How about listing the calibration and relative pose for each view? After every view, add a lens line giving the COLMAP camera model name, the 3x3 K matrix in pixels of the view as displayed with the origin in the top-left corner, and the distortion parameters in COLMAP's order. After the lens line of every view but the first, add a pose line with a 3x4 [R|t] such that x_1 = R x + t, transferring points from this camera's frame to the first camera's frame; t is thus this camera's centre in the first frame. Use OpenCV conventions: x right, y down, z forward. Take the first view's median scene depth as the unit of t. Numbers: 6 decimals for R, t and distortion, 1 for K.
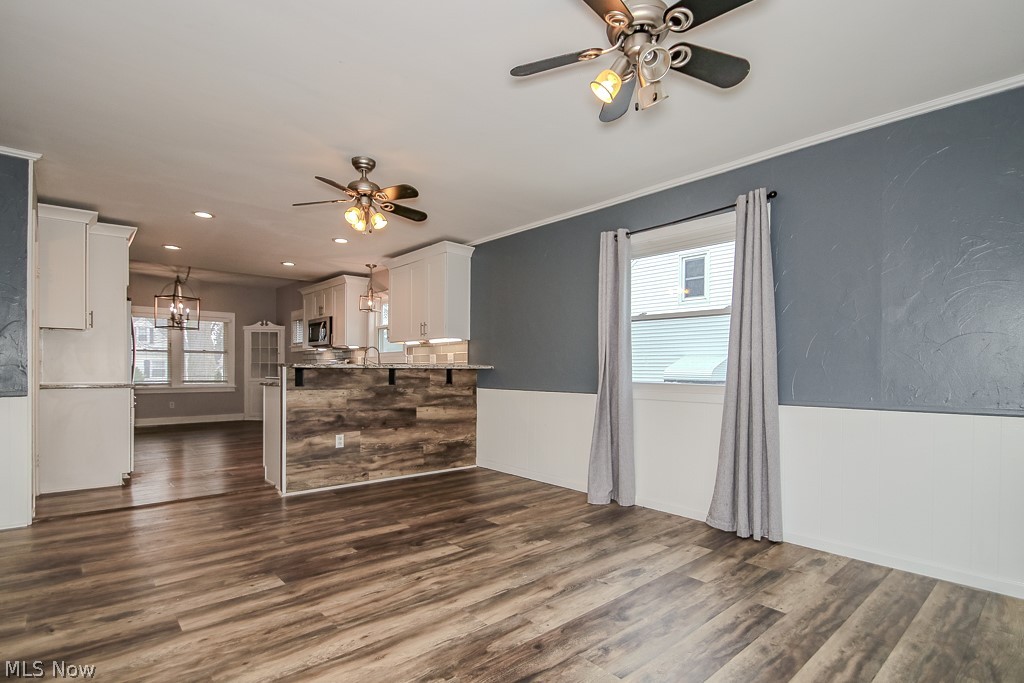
lens RADIAL K [[476.1, 0, 518.9], [0, 476.1, 364.2], [0, 0, 1]] dist [0.004203, -0.004714]
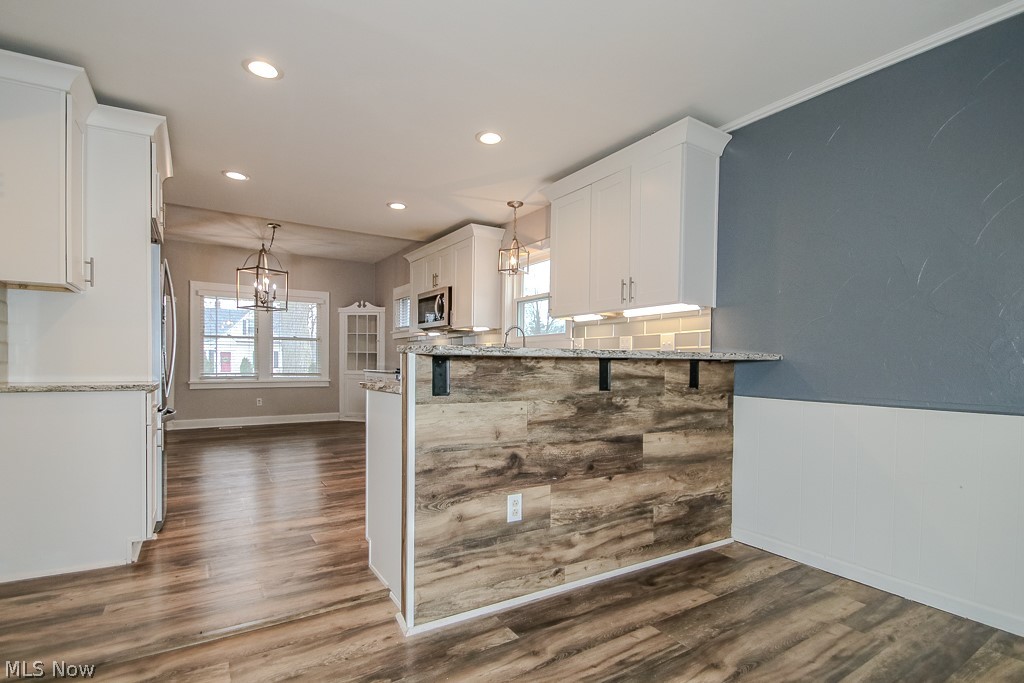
lens RADIAL K [[476.1, 0, 522.1], [0, 476.1, 358.1], [0, 0, 1]] dist [0.004203, -0.004714]
pose [[0.986861, 0.003546, -0.161530, -0.265696], [-0.002858, 0.999986, 0.004489, 0.006604], [0.161544, -0.003968, 0.986858, 0.478438]]
